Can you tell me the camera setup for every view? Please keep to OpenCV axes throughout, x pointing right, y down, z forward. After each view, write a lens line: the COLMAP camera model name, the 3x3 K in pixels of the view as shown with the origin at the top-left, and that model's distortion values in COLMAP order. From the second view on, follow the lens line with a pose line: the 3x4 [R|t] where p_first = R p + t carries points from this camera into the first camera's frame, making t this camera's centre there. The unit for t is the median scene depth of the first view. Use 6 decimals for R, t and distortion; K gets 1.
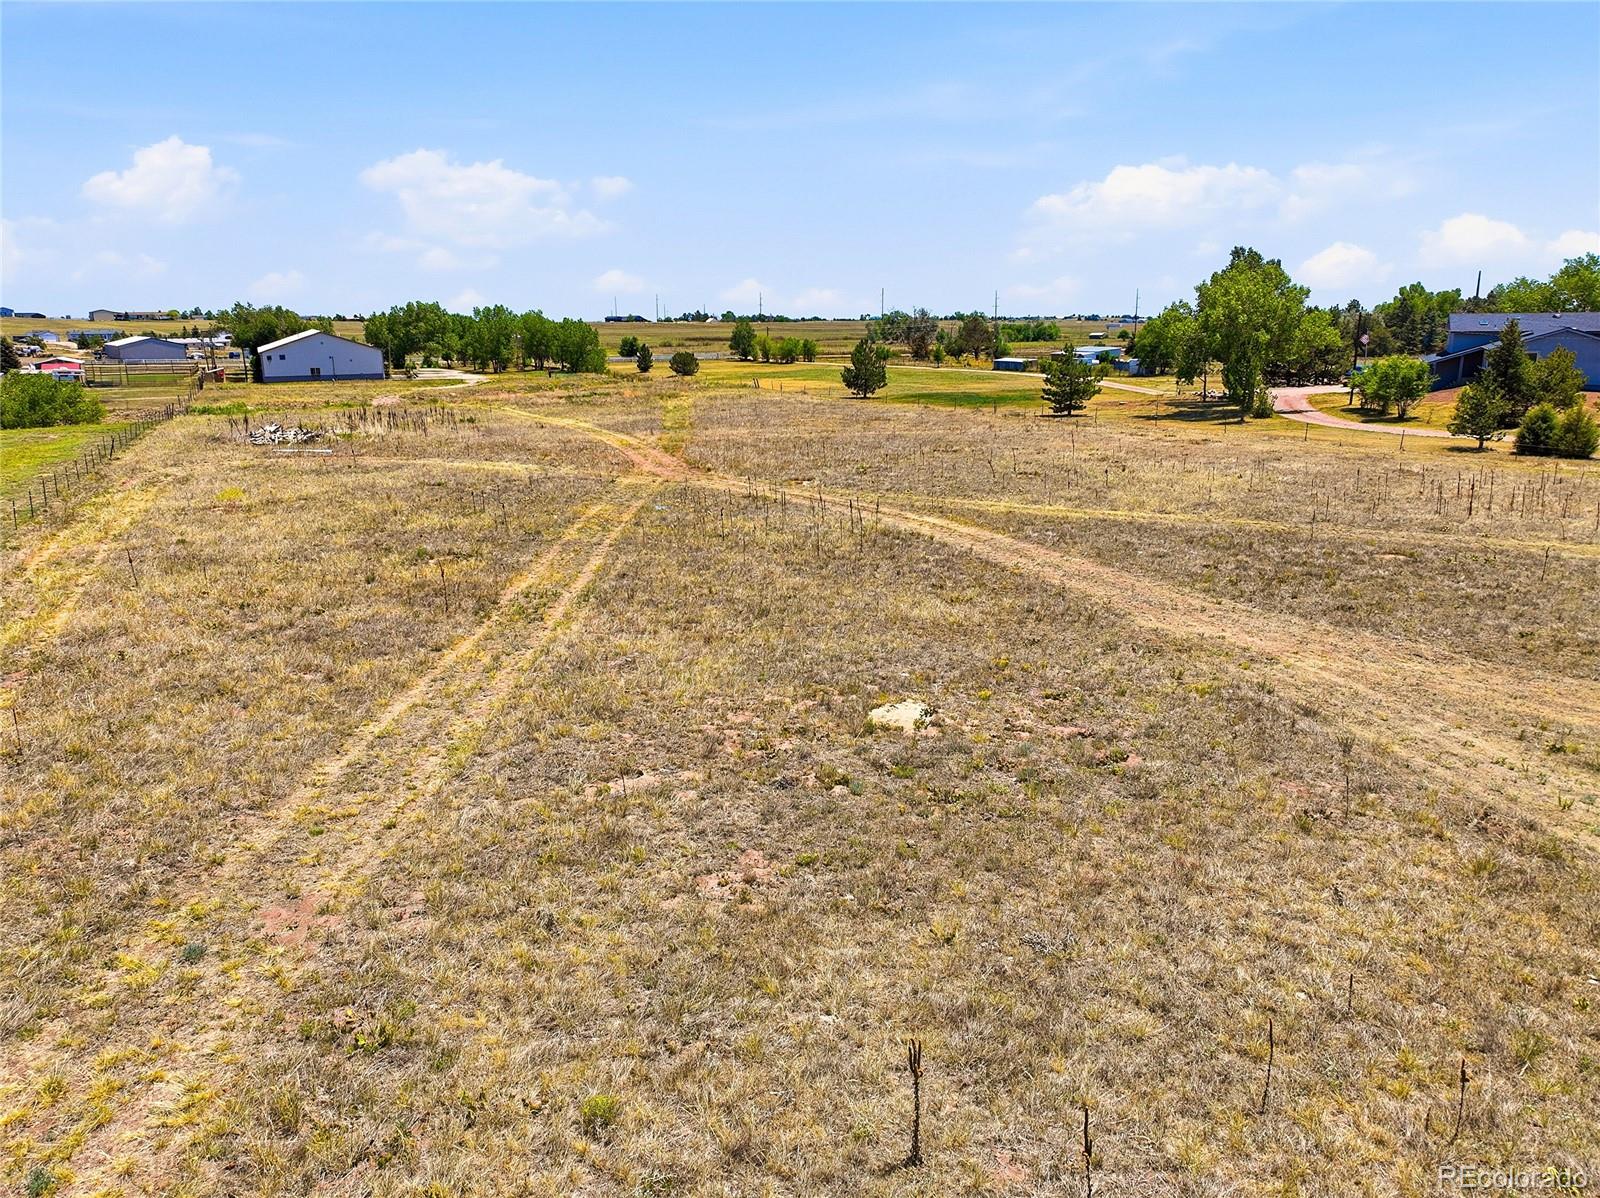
lens RADIAL K [[1134.8, 0, 800.0], [0, 1134.8, 599.0], [0, 0, 1]] dist [0.026218, 0.003478]
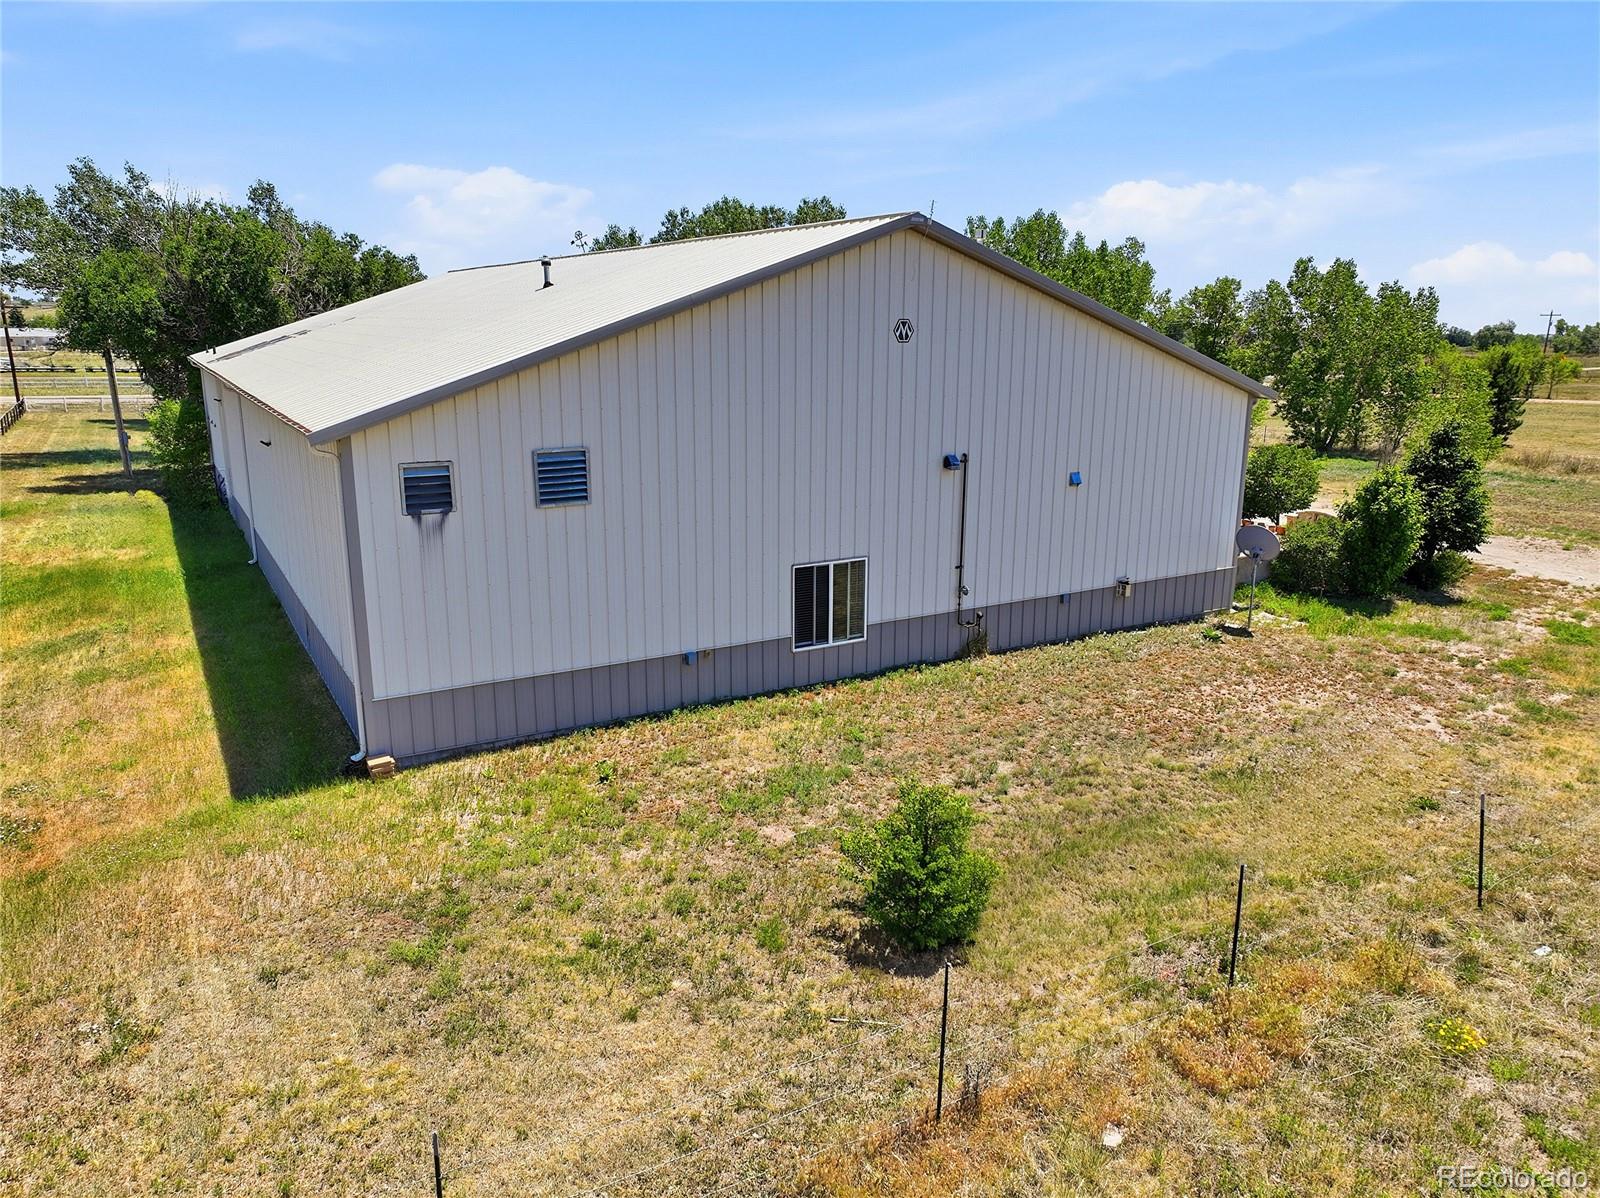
lens RADIAL K [[1124.3, 0, 800.0], [0, 1124.3, 599.0], [0, 0, 1]] dist [-0.005720, 0.019295]
pose [[0.995095, -0.003934, 0.098847, -0.437587], [0.004248, 0.999987, -0.002968, -0.198892], [-0.098834, 0.003374, 0.995098, 0.897731]]
